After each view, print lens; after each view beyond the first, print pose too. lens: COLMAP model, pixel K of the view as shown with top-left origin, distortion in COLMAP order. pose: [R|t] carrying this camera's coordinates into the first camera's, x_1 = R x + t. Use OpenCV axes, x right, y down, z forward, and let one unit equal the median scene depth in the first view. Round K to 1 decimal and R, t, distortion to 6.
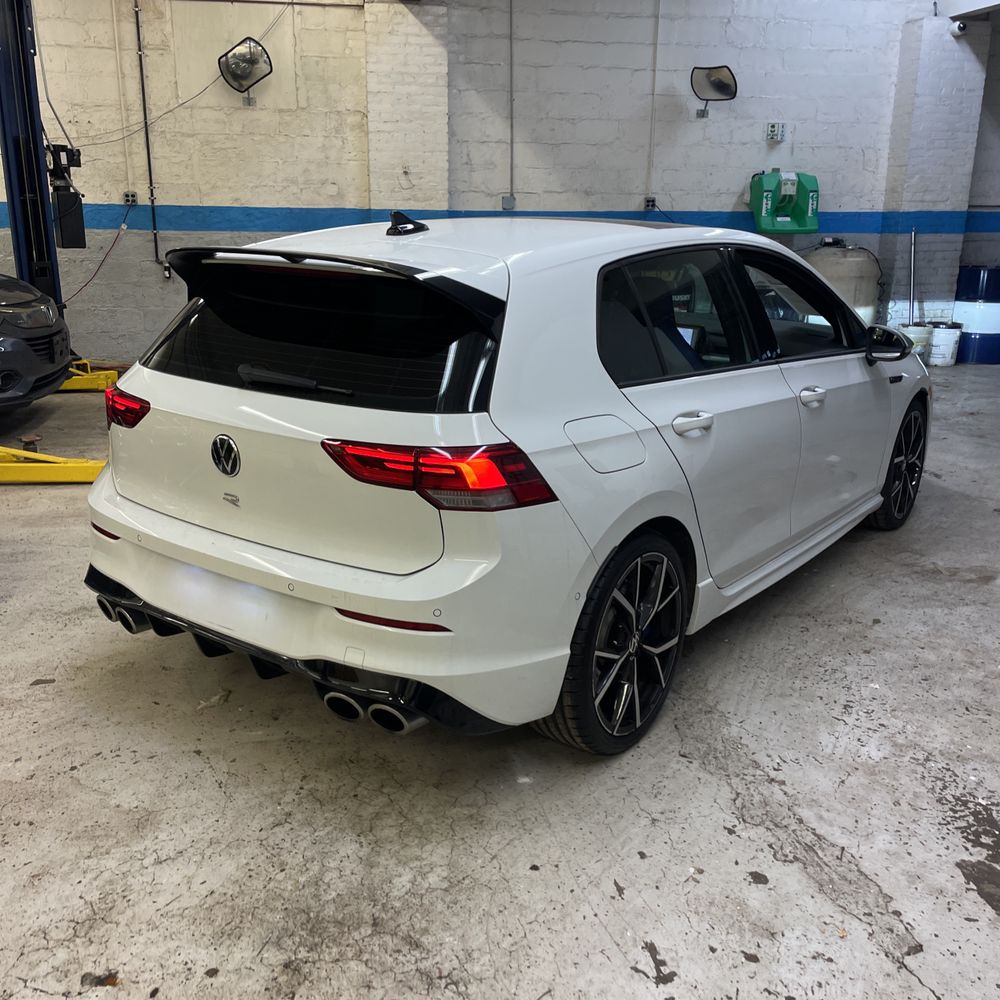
lens RADIAL K [[1015.8, 0, 505.5], [0, 1015.8, 500.7], [0, 0, 1]] dist [0.087387, -0.112936]
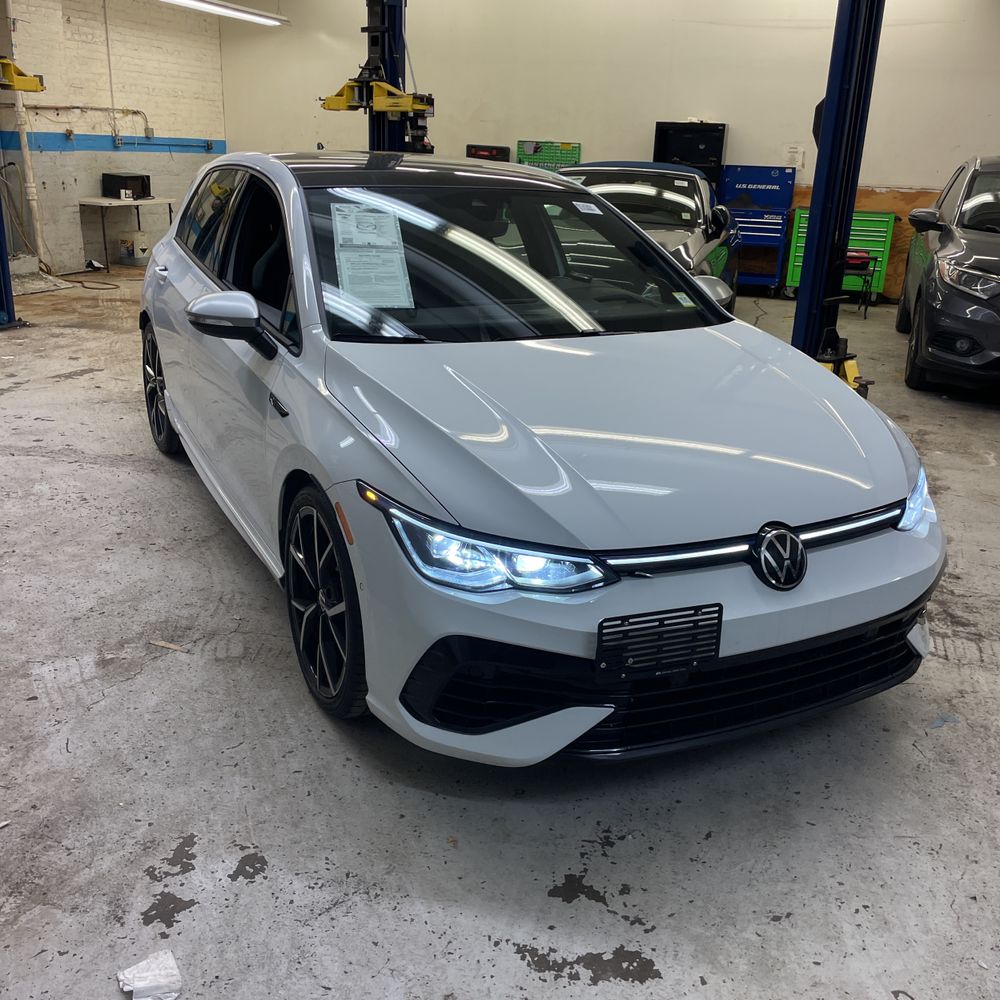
lens RADIAL K [[1016.0, 0, 500.0], [0, 1016.0, 500.0], [0, 0, 1]] dist [0.090000, -0.115153]
pose [[-0.455382, 0.260138, -0.851443, 0.490432], [-0.304587, 0.853128, 0.423557, -0.213106], [0.836573, 0.452218, -0.309264, 0.745610]]
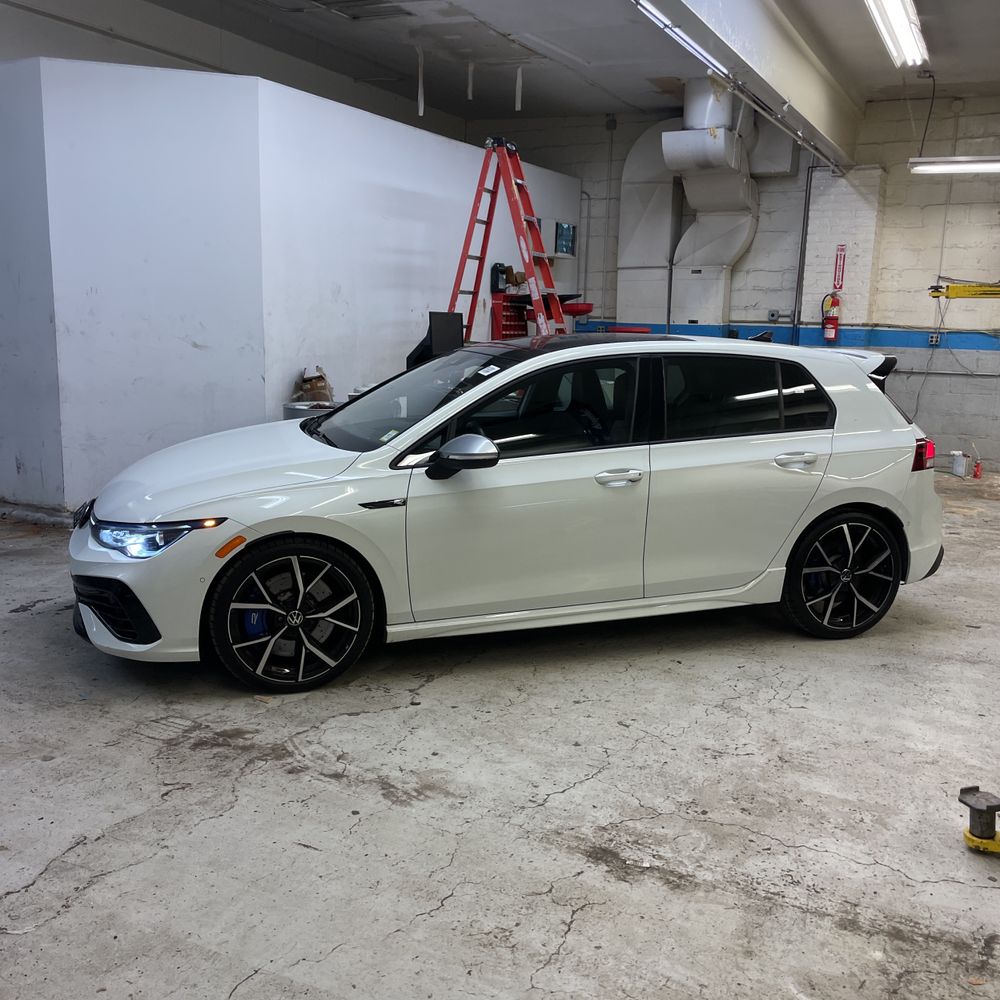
lens RADIAL K [[1015.8, 0, 505.5], [0, 1015.8, 500.7], [0, 0, 1]] dist [0.087387, -0.112936]
pose [[-0.801068, -0.143630, 0.581086, -0.308307], [0.140689, 0.898410, 0.416013, -0.306097], [-0.581805, 0.415007, -0.699480, 0.989371]]
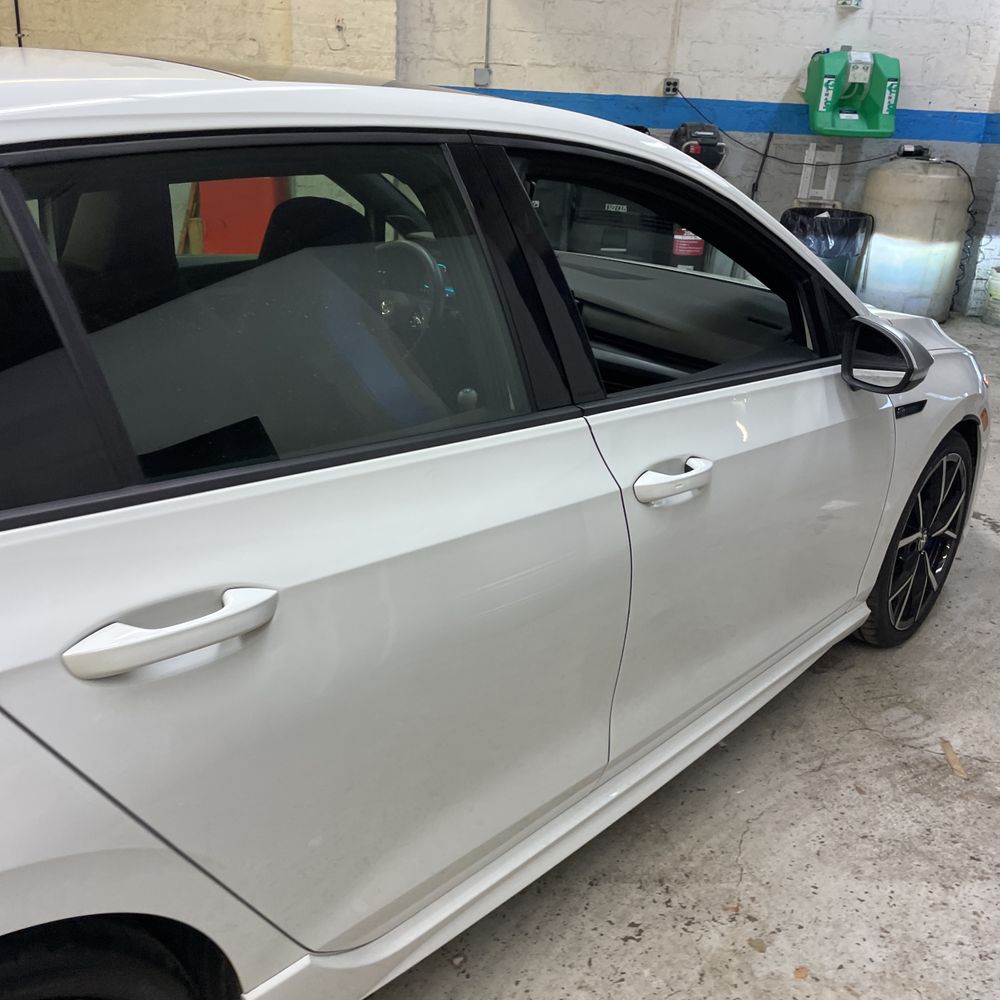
lens RADIAL K [[1016.0, 0, 500.0], [0, 1016.0, 500.0], [0, 0, 1]] dist [0.090000, -0.115153]
pose [[0.993683, 0.077769, -0.080910, 0.117492], [-0.069849, 0.992880, 0.096494, -0.060026], [0.087838, -0.090233, 0.992040, 0.240335]]
